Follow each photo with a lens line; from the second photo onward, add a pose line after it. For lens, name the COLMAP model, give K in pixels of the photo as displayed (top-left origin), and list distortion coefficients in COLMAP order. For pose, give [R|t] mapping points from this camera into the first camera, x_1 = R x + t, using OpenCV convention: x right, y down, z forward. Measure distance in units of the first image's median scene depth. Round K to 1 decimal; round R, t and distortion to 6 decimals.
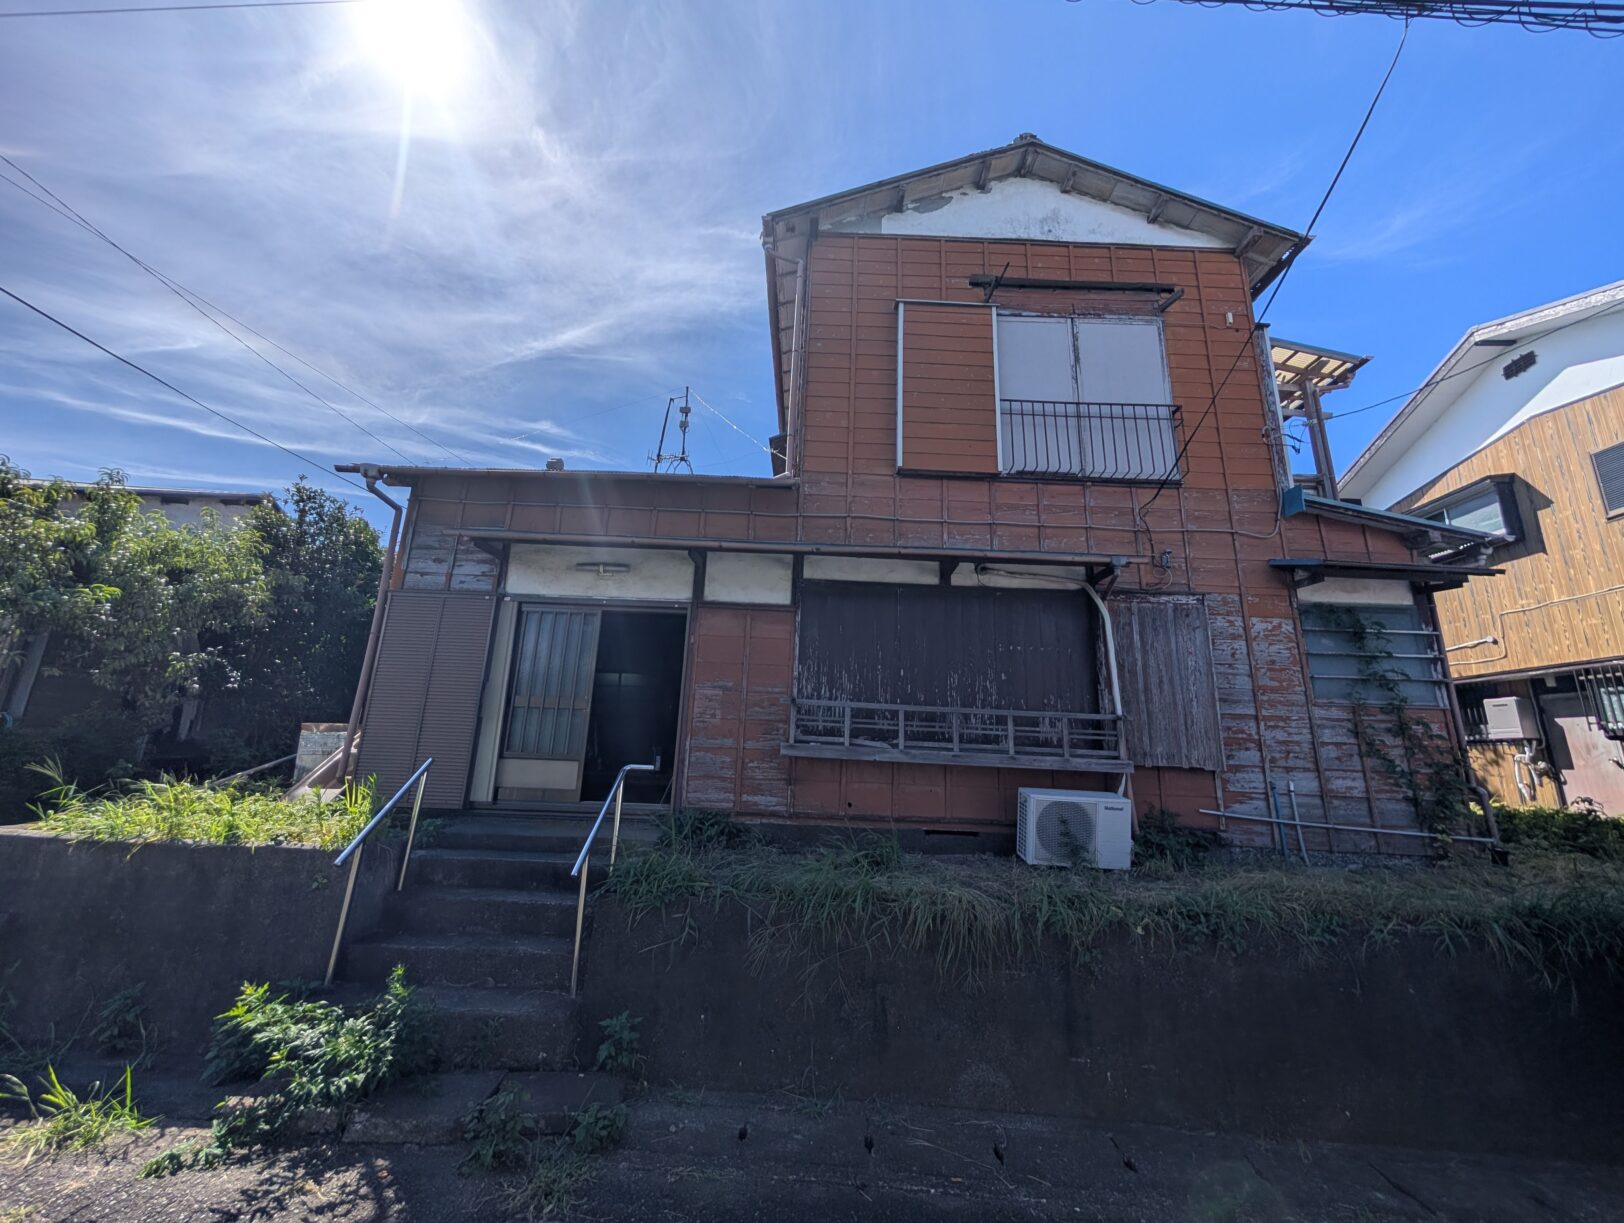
lens RADIAL K [[579.3, 0, 812.0], [0, 579.3, 611.5], [0, 0, 1]] dist [-0.000129, -0.000016]
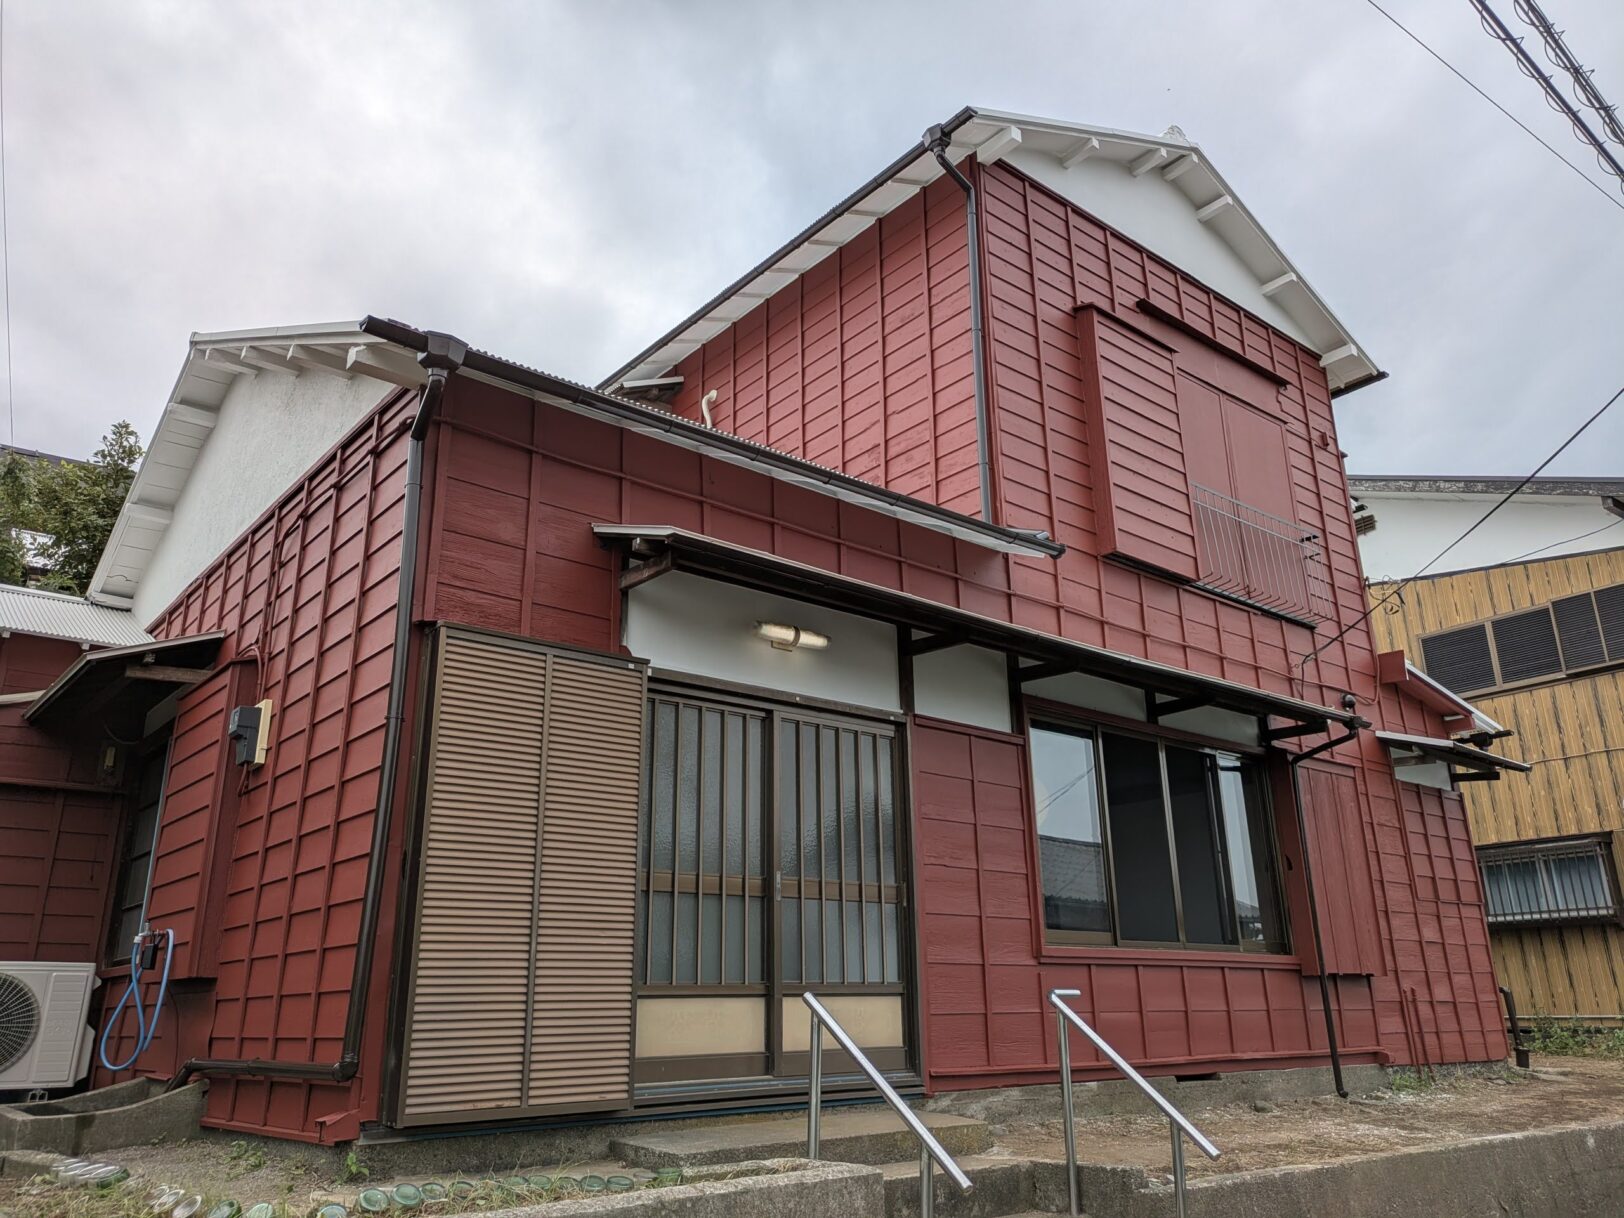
lens RADIAL K [[1198.1, 0, 812.0], [0, 1198.1, 609.0], [0, 0, 1]] dist [0.000723, 0.000359]
pose [[0.776268, 0.151808, 0.611851, -0.961292], [-0.101923, 0.988026, -0.115830, 0.023999], [-0.622109, 0.027554, 0.782446, 0.087928]]
